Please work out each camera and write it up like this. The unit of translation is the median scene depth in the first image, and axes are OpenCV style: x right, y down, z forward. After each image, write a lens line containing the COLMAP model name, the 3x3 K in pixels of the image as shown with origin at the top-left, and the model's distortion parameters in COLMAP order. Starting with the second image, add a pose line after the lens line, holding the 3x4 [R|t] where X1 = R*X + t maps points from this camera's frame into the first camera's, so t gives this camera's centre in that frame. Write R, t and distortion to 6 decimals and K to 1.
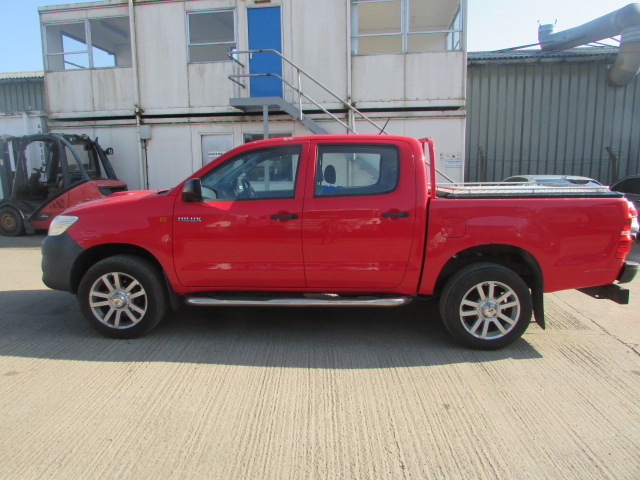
lens RADIAL K [[440.5, 0, 320.0], [0, 440.5, 240.0], [0, 0, 1]] dist [-0.037522, -0.001155]
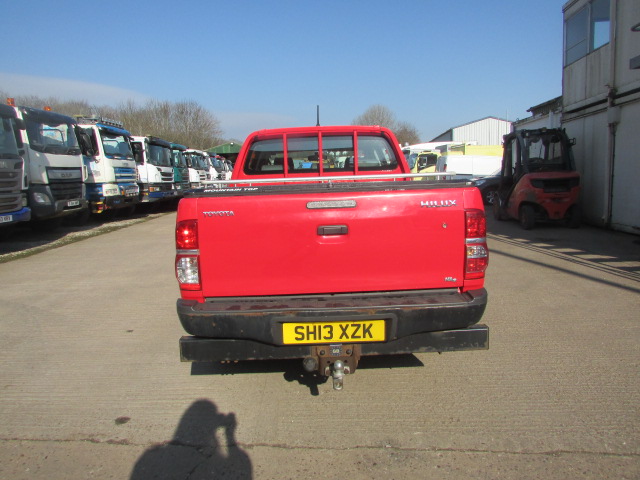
lens RADIAL K [[450.4, 0, 320.0], [0, 450.4, 240.0], [0, 0, 1]] dist [0.002861, 0.003720]
pose [[0.062902, 0.135328, -0.988802, 0.480681], [-0.120947, 0.984496, 0.127044, -0.050684], [0.990664, 0.111602, 0.078294, 0.398647]]
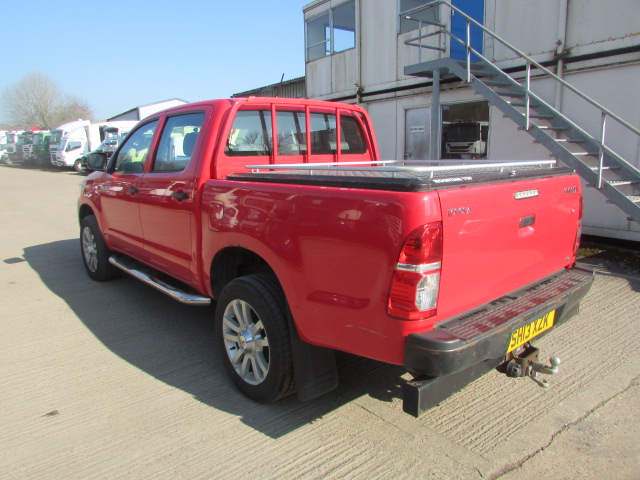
lens RADIAL K [[446.4, 0, 320.0], [0, 446.4, 240.0], [0, 0, 1]] dist [-0.011118, -0.000104]
pose [[0.683074, 0.135724, -0.717627, 0.338473], [-0.102565, 0.990670, 0.089737, -0.027517], [0.723111, 0.012306, 0.690622, 0.206878]]
